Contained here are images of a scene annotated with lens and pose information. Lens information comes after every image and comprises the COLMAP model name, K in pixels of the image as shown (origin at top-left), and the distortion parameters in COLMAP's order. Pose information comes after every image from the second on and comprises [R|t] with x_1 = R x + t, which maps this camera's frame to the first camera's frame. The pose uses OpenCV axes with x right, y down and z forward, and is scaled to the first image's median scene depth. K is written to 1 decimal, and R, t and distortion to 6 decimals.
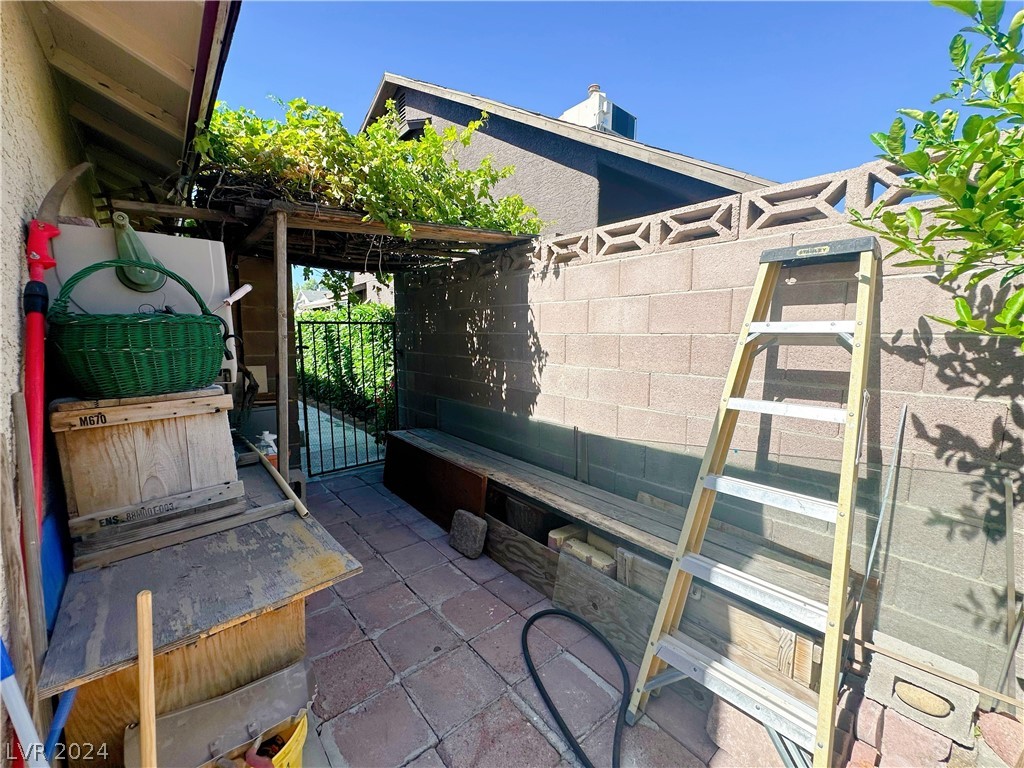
lens RADIAL K [[409.1, 0, 511.6], [0, 409.1, 385.5], [0, 0, 1]] dist [-0.003390, 0.000250]
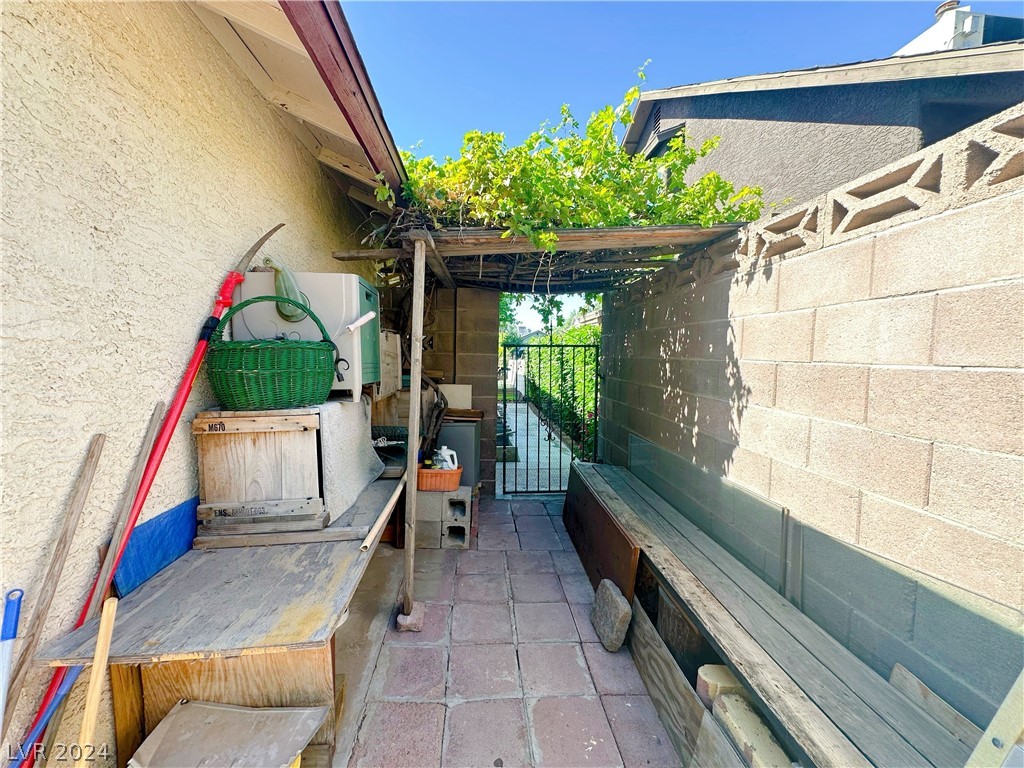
lens RADIAL K [[409.1, 0, 511.6], [0, 409.1, 385.5], [0, 0, 1]] dist [-0.003390, 0.000250]
pose [[0.807540, 0.053328, -0.587398, 0.177261], [-0.084755, 0.996060, -0.026090, -0.036788], [0.583692, 0.070853, 0.808878, 0.230535]]
